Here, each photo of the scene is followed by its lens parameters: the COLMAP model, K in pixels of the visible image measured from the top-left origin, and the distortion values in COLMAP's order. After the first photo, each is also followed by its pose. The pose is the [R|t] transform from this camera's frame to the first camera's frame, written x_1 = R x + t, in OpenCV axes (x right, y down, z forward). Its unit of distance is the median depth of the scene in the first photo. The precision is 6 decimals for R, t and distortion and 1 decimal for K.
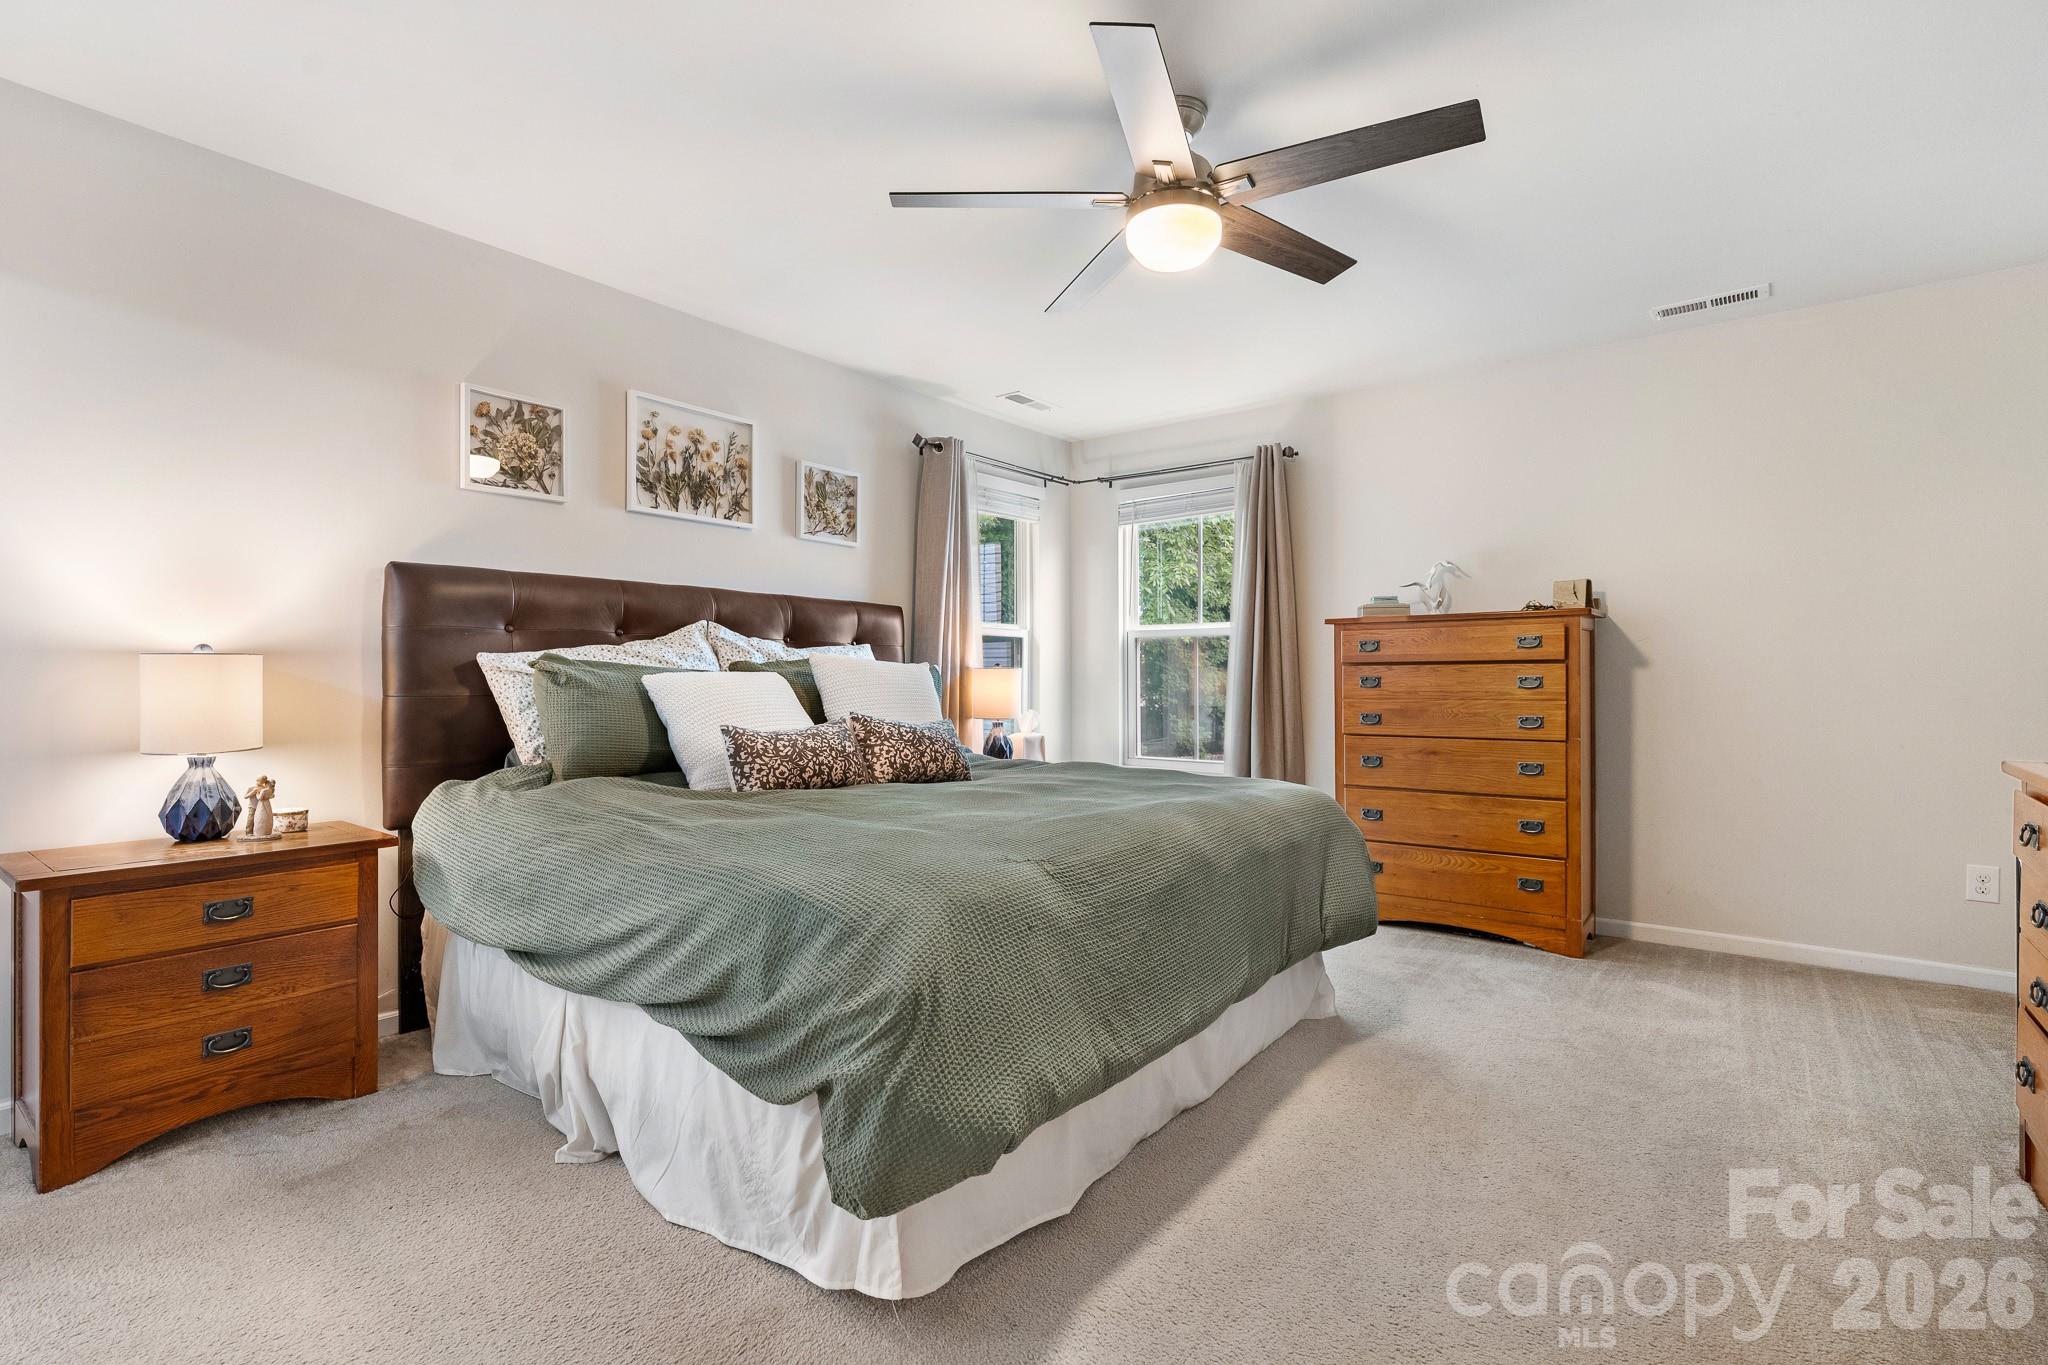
lens RADIAL K [[968.0, 0, 1027.3], [0, 968.0, 674.8], [0, 0, 1]] dist [-0.000645, 0.003746]
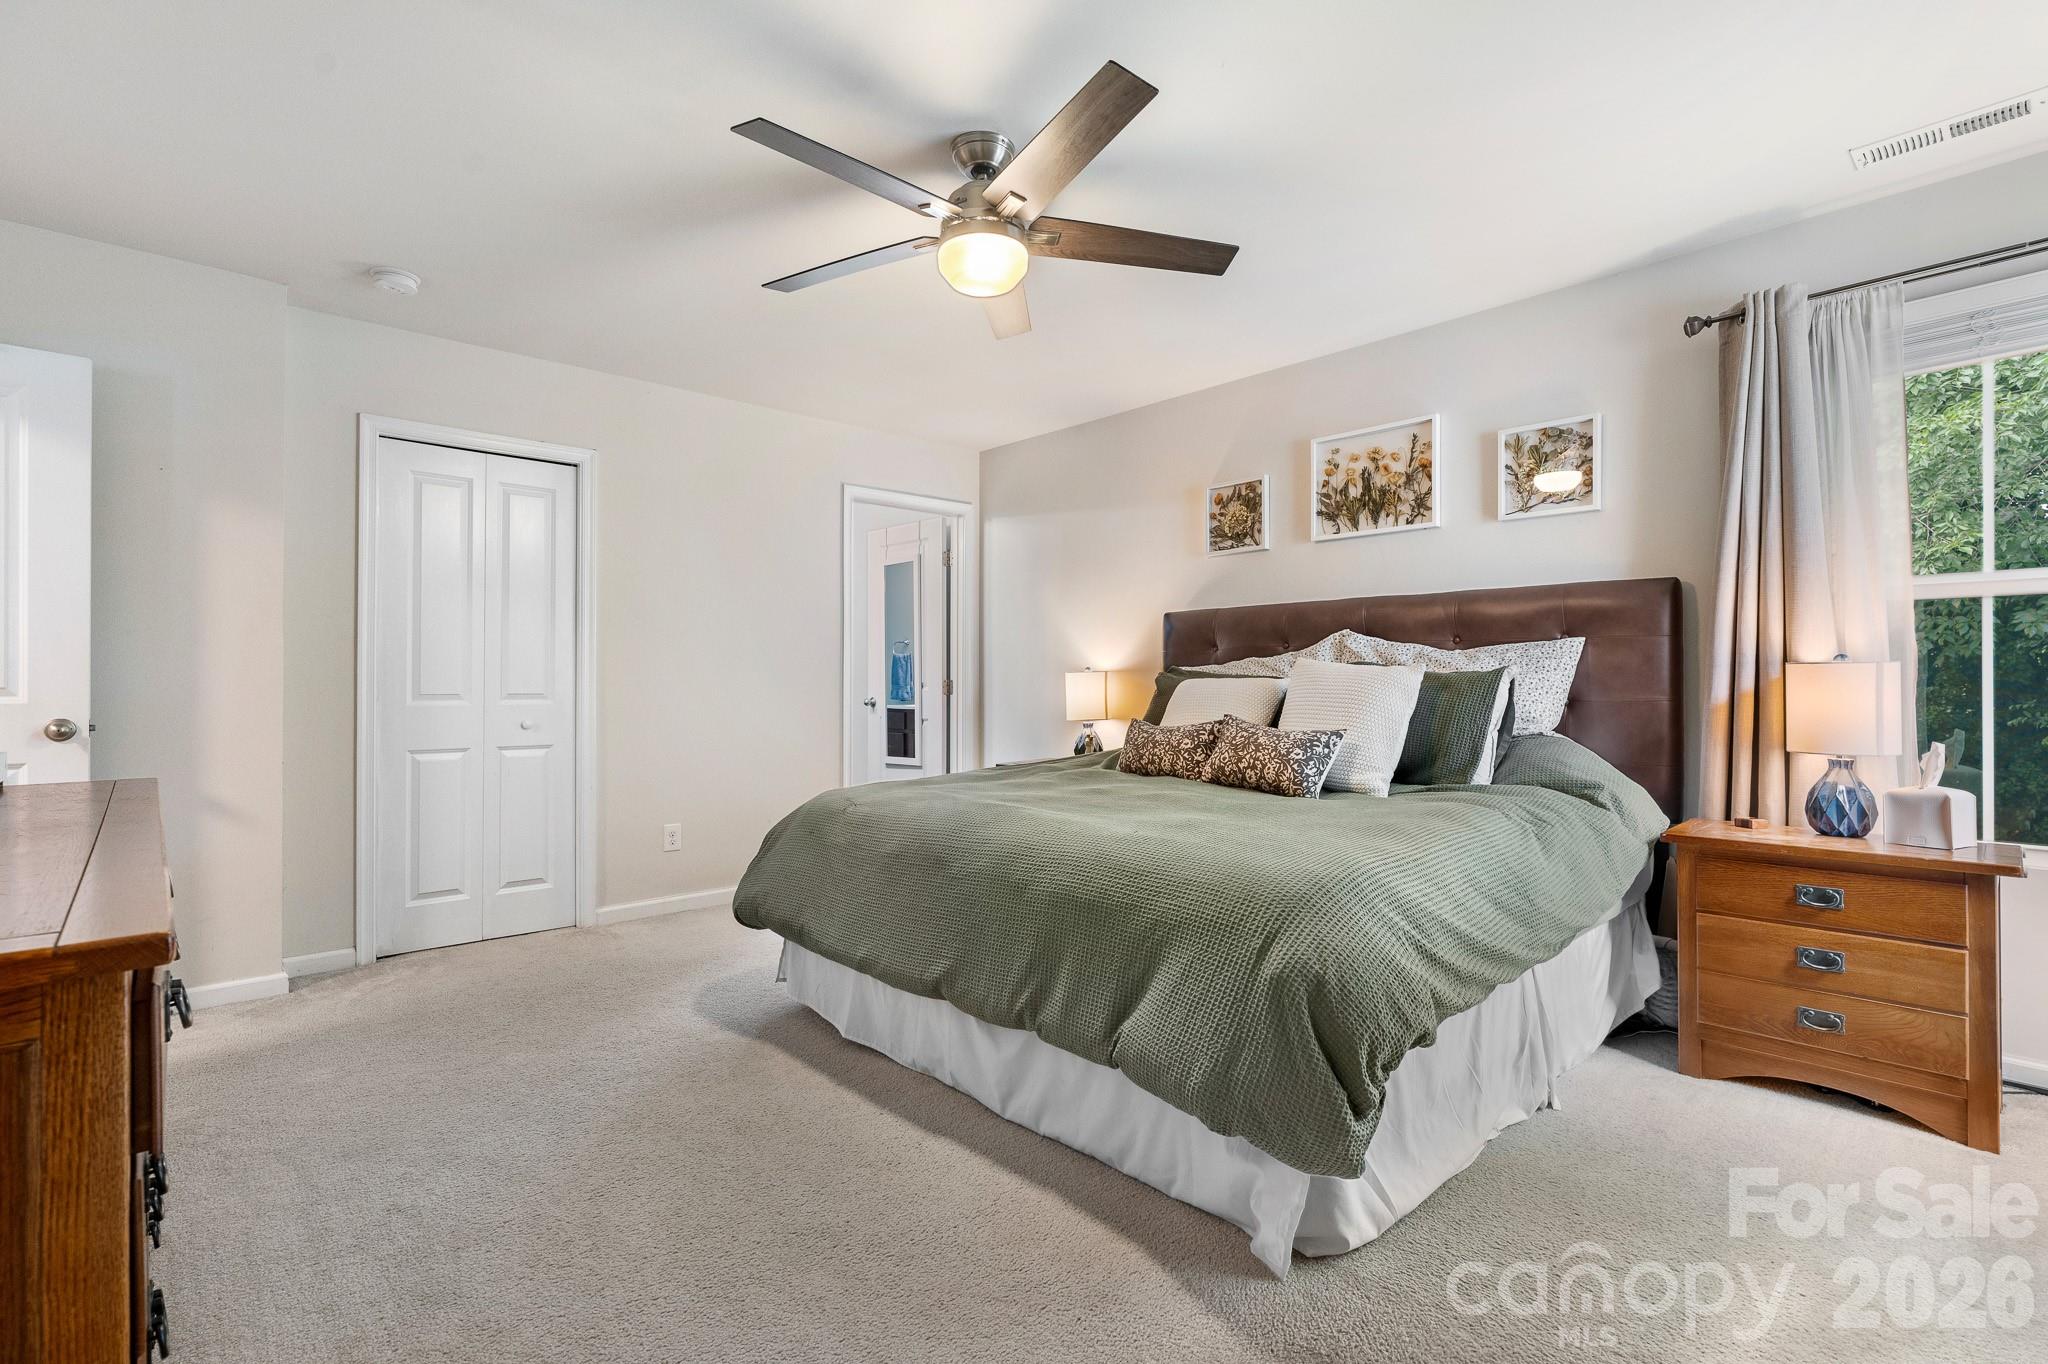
lens RADIAL K [[968.0, 0, 1028.3], [0, 968.0, 682.7], [0, 0, 1]] dist [-0.000645, 0.003746]
pose [[-0.188216, 0.000923, -0.982127, 0.825122], [0.009532, 0.999954, -0.000887, 0.001283], [0.982081, -0.009528, -0.188216, 0.879547]]
